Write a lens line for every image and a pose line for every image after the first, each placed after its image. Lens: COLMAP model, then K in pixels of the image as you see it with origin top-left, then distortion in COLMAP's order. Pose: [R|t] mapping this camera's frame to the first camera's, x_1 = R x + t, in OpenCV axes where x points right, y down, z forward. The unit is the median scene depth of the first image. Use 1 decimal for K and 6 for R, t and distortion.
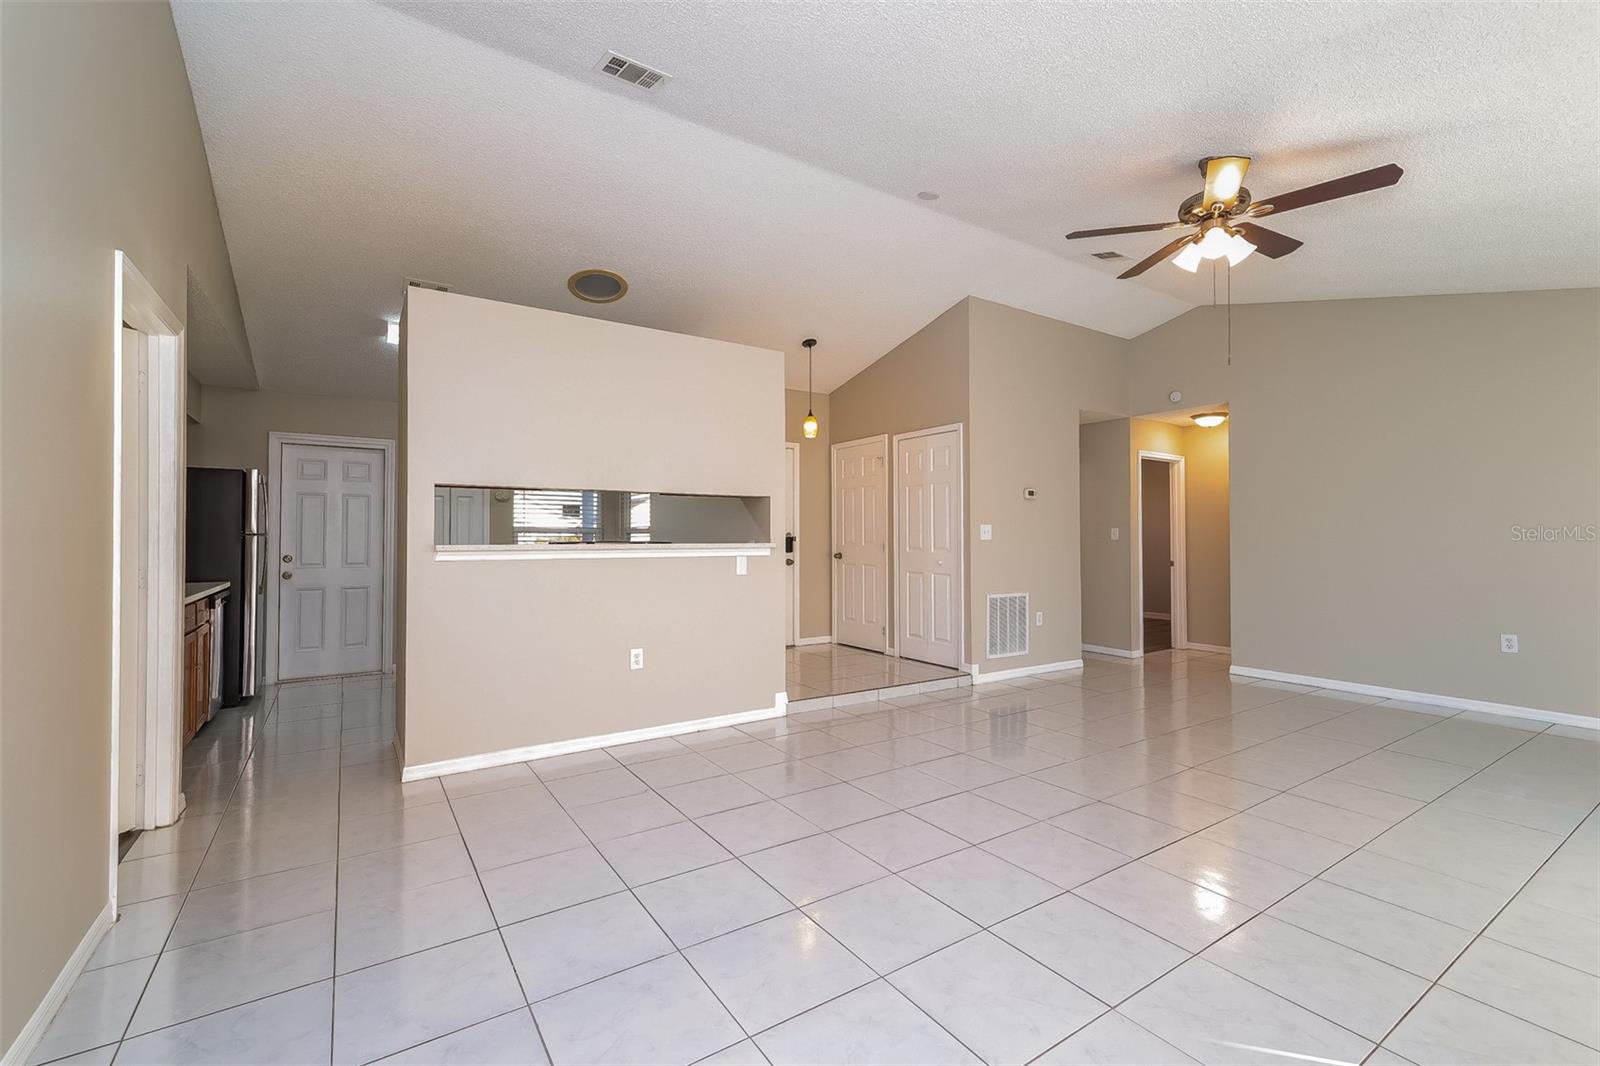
lens RADIAL K [[688.4, 0, 803.7], [0, 688.4, 527.8], [0, 0, 1]] dist [-0.002282, 0.000538]
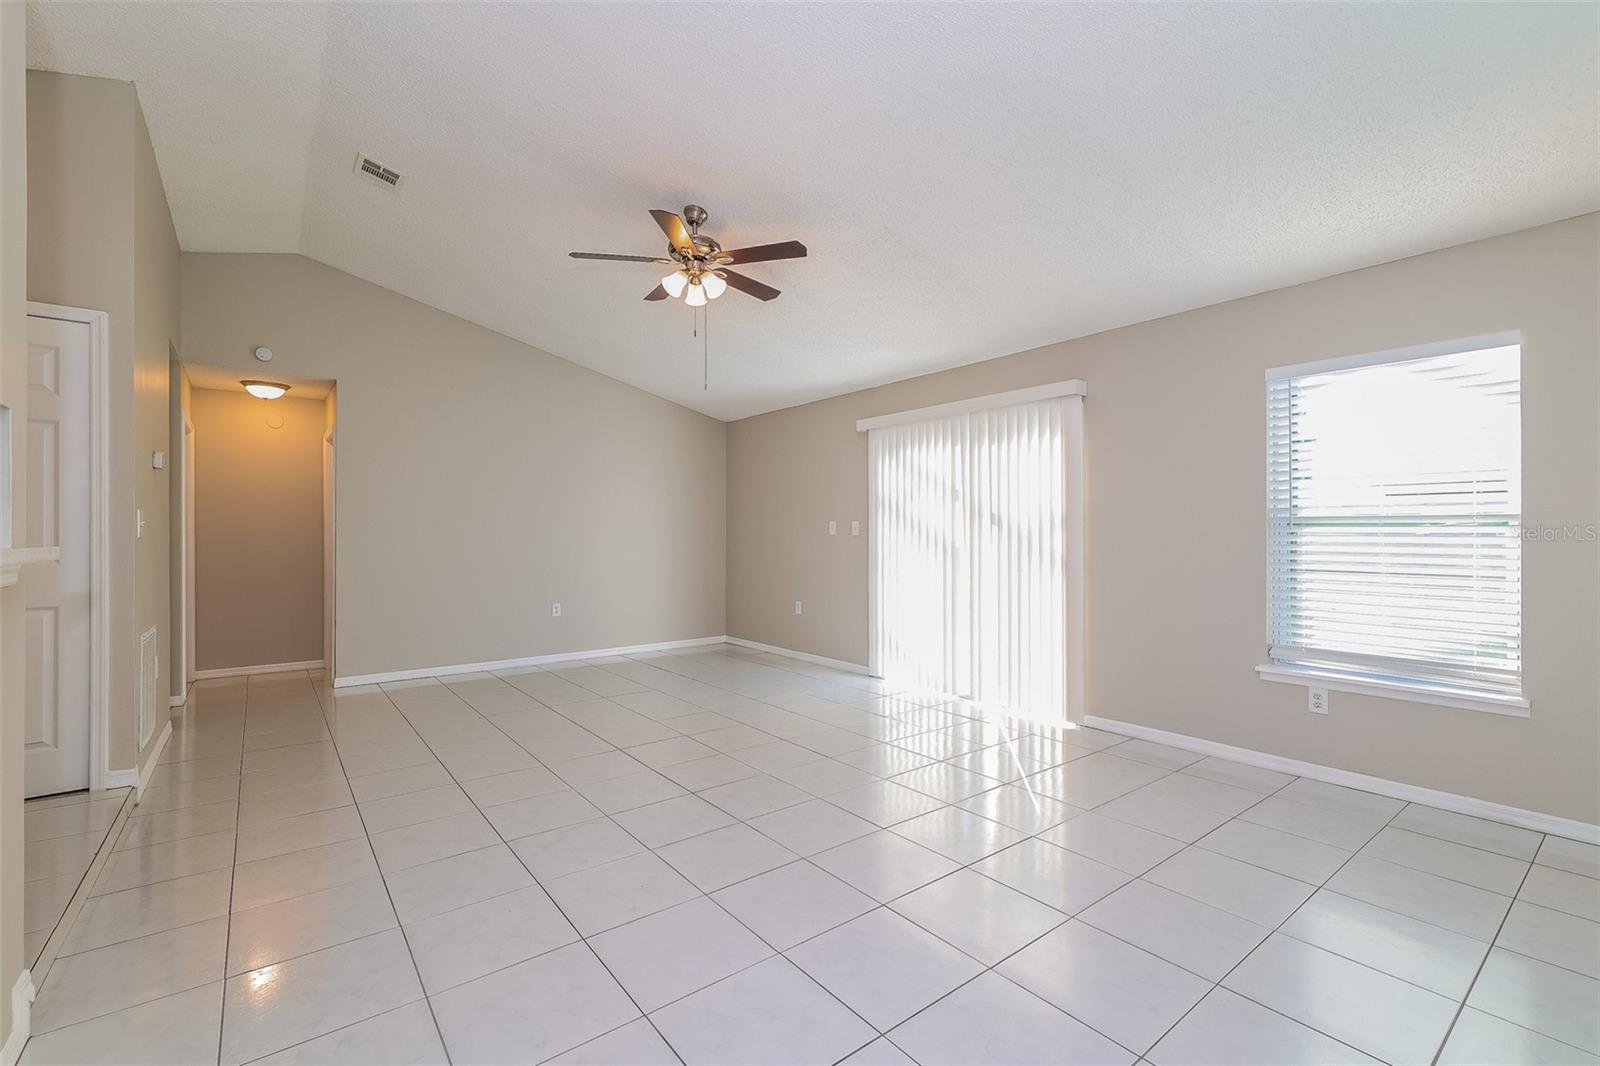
lens RADIAL K [[688.4, 0, 803.7], [0, 688.4, 527.8], [0, 0, 1]] dist [-0.002282, 0.000538]
pose [[-0.077493, 0.004265, 0.996984, -0.282549], [-0.013334, 0.999897, -0.005314, 0.002784], [-0.996904, -0.013705, -0.077428, 0.437423]]
